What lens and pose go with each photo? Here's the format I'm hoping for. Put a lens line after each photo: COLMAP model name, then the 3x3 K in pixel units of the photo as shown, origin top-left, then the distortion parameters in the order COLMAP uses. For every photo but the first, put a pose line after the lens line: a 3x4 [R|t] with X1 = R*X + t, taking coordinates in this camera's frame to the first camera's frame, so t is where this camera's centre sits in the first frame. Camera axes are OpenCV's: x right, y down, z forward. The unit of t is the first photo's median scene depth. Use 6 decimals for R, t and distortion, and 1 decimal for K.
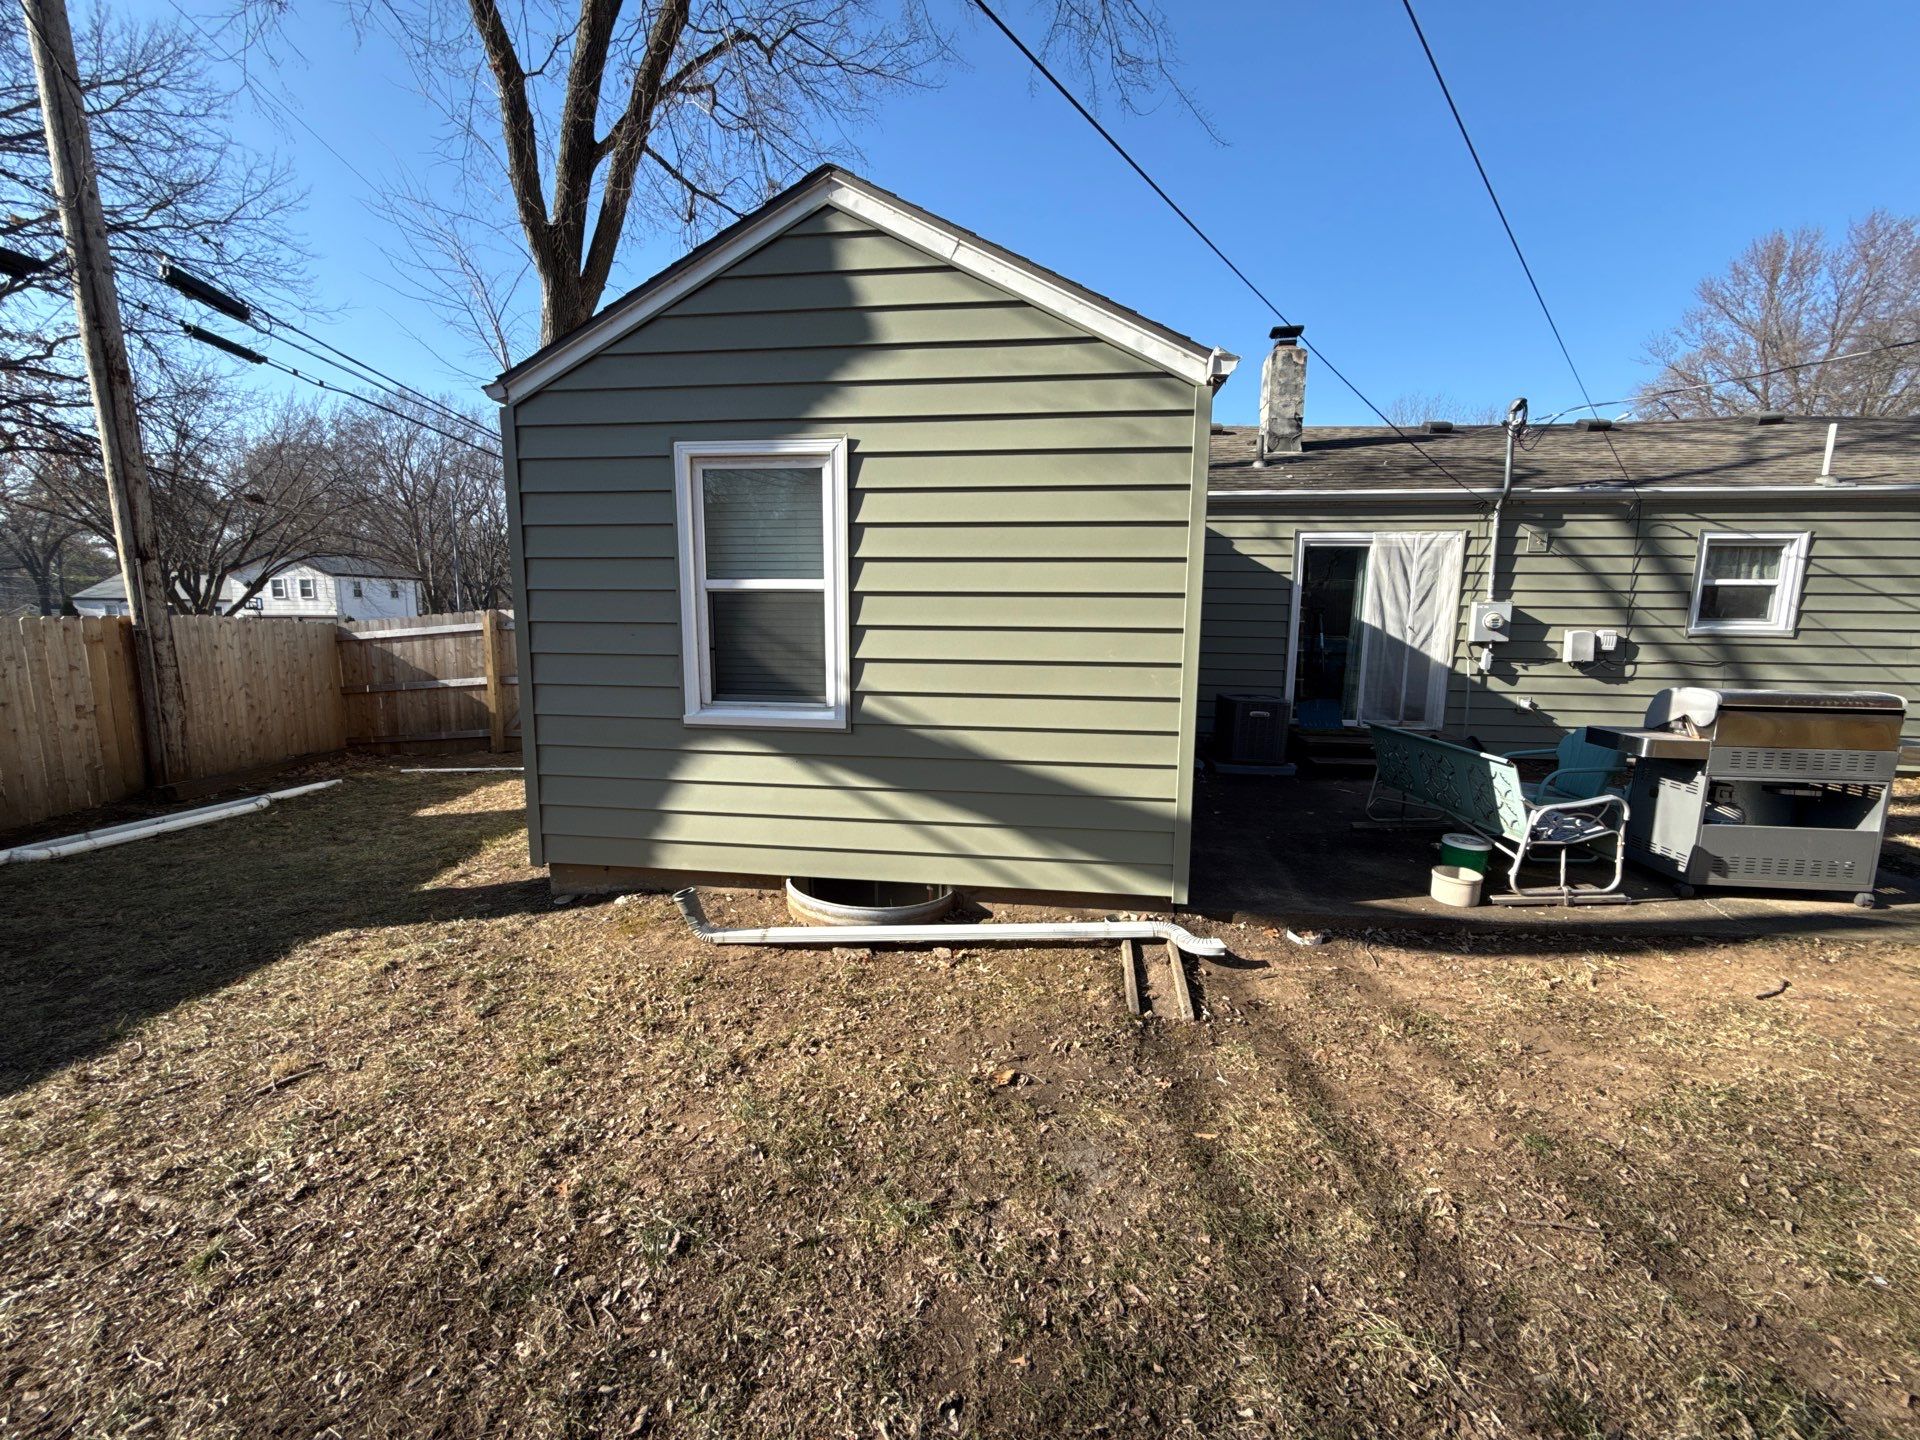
lens RADIAL K [[764.3, 0, 965.8], [0, 764.3, 712.7], [0, 0, 1]] dist [-0.001938, 0.000593]
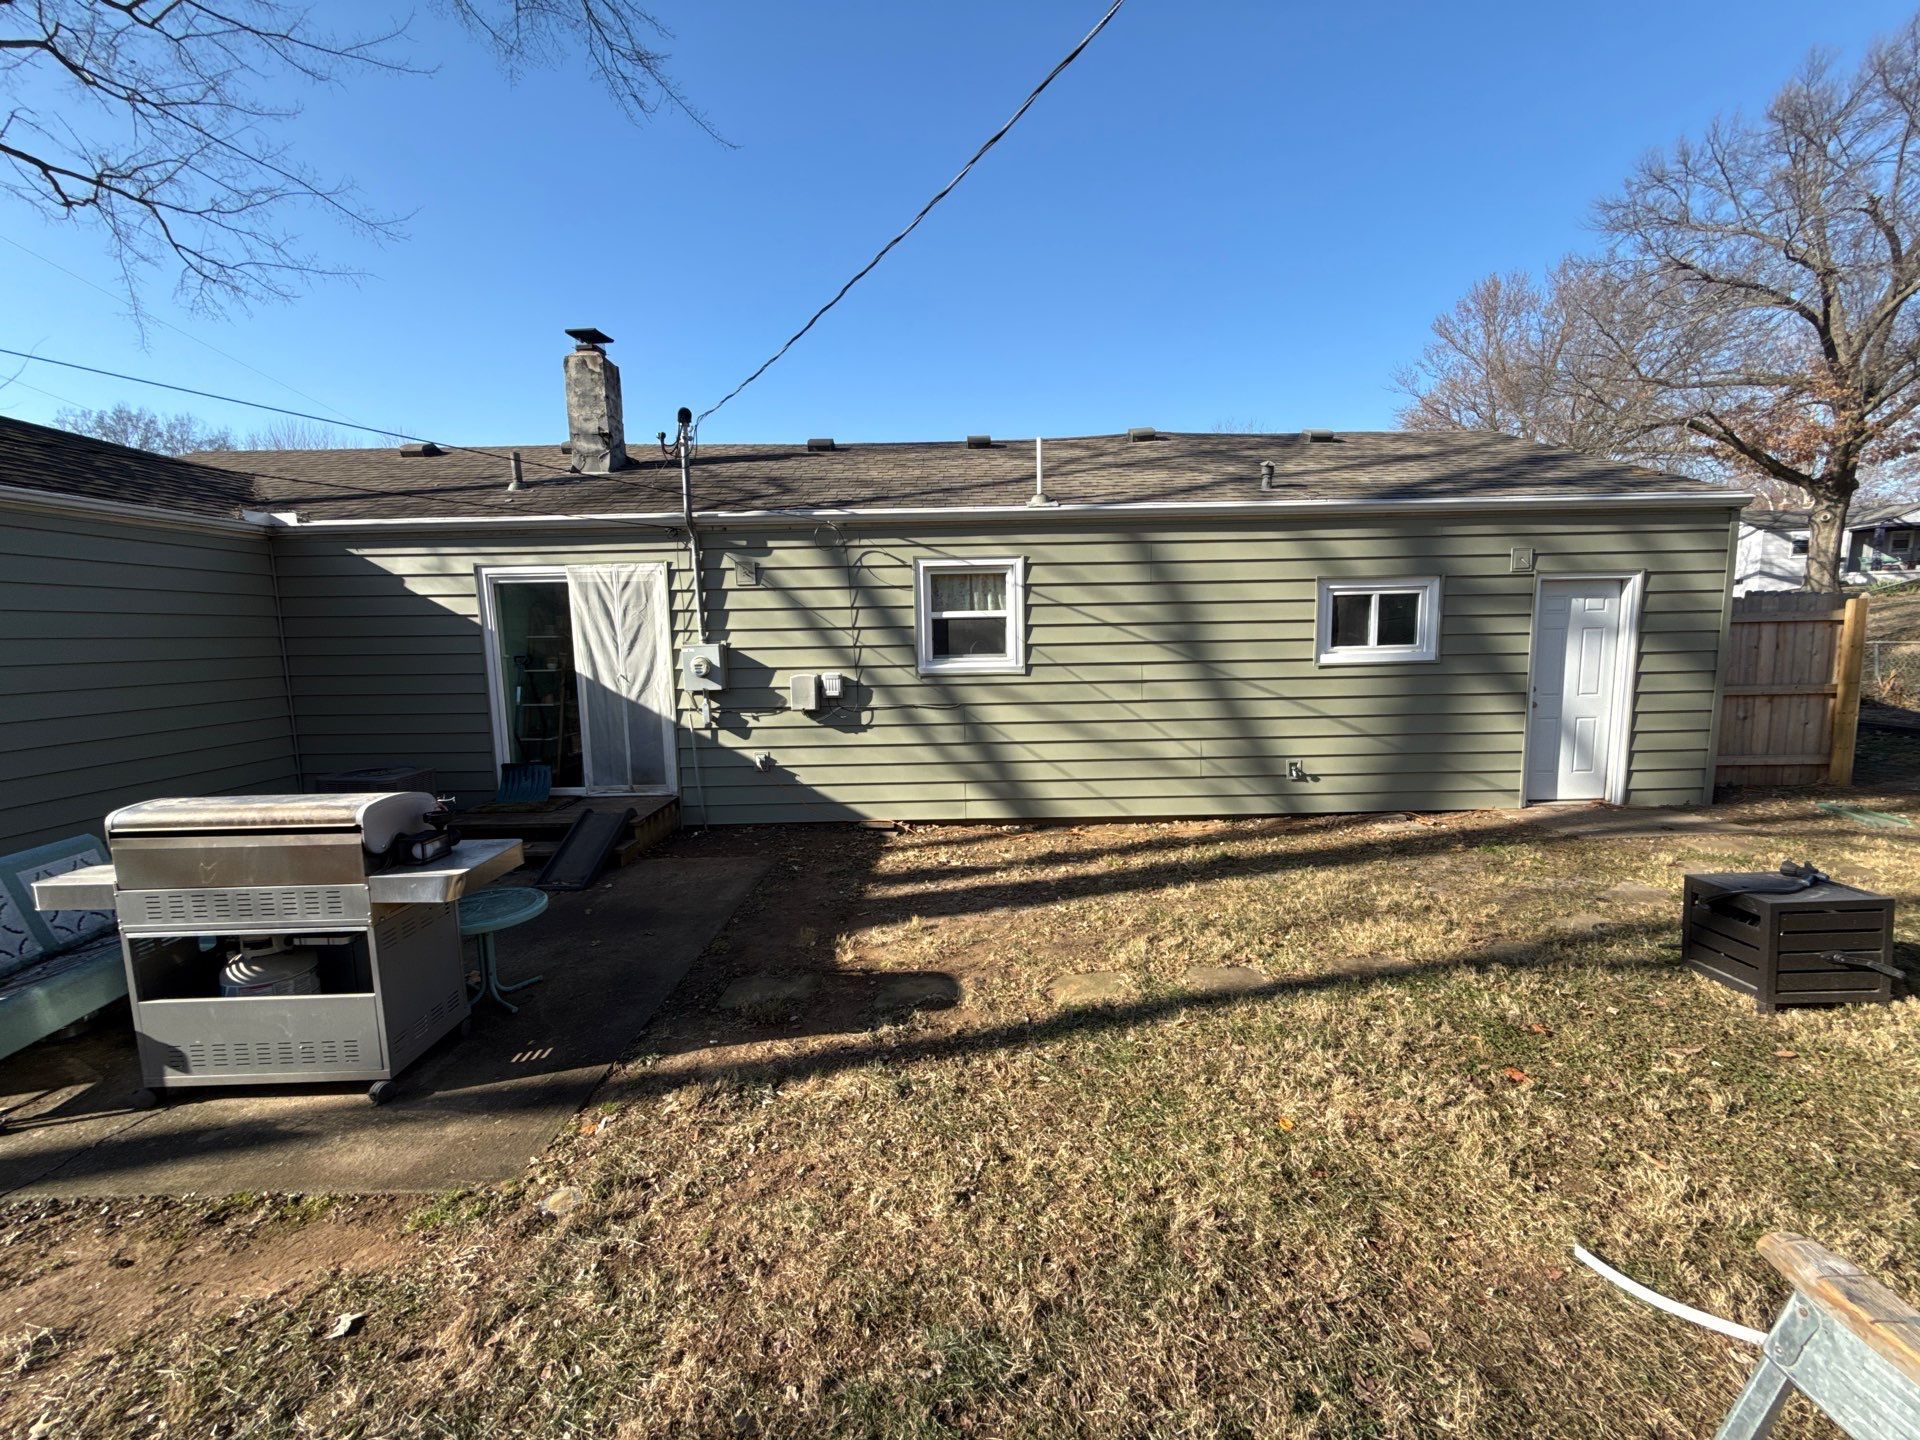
lens RADIAL K [[764.3, 0, 965.8], [0, 764.3, 712.7], [0, 0, 1]] dist [-0.001938, 0.000593]
pose [[0.991468, -0.042350, 0.123281, 0.871195], [0.045864, 0.998614, -0.025806, -0.032700], [-0.122017, 0.031240, 0.992036, 0.117229]]
